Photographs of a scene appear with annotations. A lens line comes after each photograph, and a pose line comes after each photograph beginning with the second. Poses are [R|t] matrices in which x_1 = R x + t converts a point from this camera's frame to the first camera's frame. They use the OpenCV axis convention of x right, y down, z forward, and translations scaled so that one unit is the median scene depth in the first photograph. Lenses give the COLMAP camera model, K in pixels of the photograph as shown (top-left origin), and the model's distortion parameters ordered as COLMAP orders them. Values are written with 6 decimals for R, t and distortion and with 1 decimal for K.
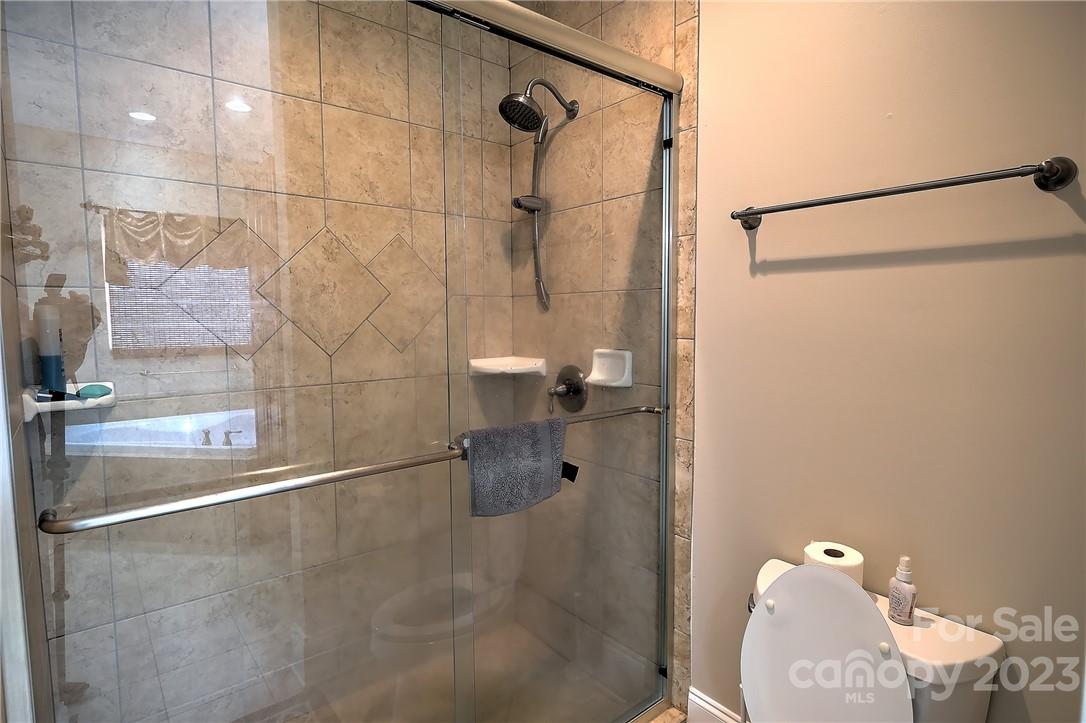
lens RADIAL K [[561.9, 0, 543.0], [0, 561.9, 361.5], [0, 0, 1]] dist [-0.002419, -0.000681]
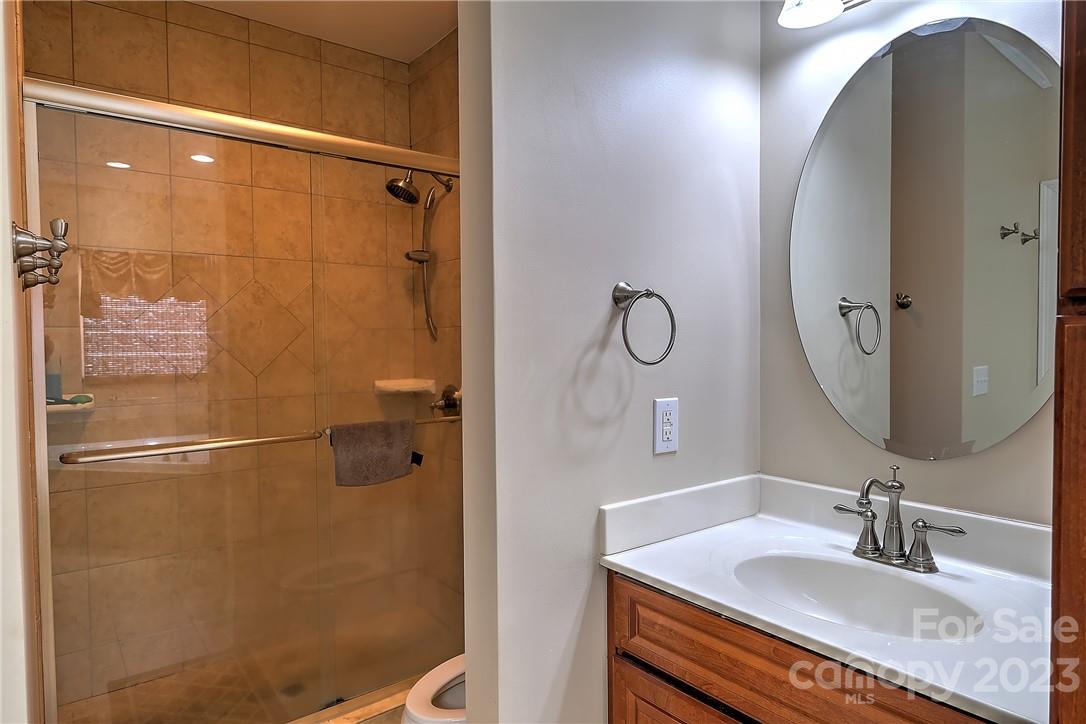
lens RADIAL K [[652.5, 0, 543.0], [0, 652.5, 362.0], [0, 0, 1]] dist [0.003203, 0.000988]
pose [[0.999457, -0.003166, -0.032802, 0.305846], [0.001451, 0.998637, -0.052170, 0.032775], [0.032922, 0.052094, 0.998099, -0.446048]]
